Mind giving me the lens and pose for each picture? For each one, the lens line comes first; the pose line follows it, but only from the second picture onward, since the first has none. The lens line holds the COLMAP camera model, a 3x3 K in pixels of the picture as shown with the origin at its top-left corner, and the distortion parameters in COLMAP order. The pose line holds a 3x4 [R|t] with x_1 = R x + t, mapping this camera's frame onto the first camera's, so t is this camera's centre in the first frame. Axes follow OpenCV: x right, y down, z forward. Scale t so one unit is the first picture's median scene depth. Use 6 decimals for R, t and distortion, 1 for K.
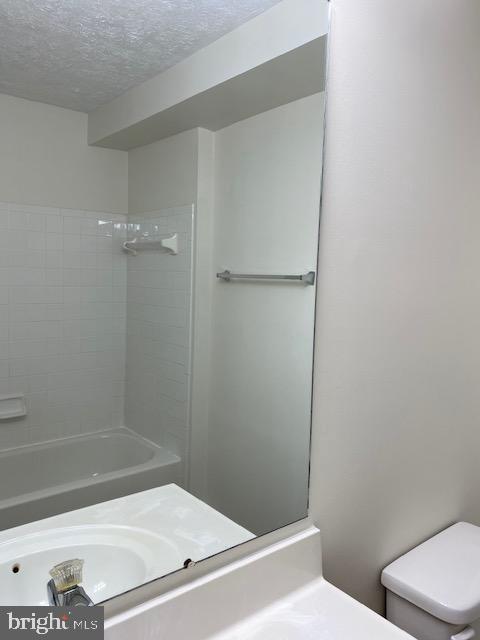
lens RADIAL K [[484.3, 0, 240.0], [0, 484.3, 320.0], [0, 0, 1]] dist [0.093069, -0.106319]
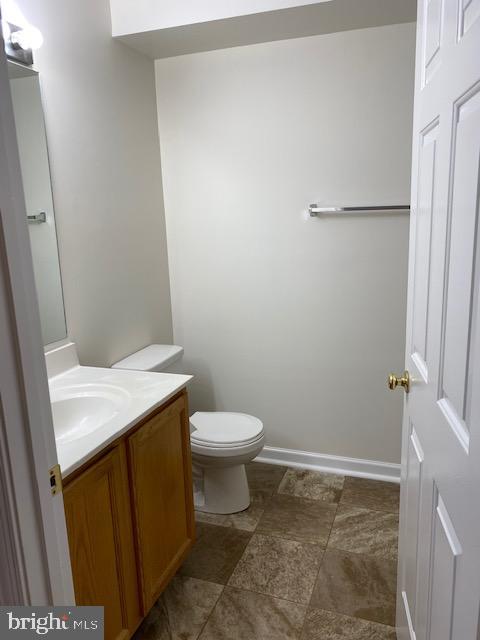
lens RADIAL K [[484.3, 0, 240.0], [0, 484.3, 320.0], [0, 0, 1]] dist [0.093069, -0.106319]
pose [[0.857397, -0.149623, 0.492425, -0.228220], [0.088640, 0.985440, 0.145089, 0.102109], [-0.506964, -0.080751, 0.858176, -1.055217]]
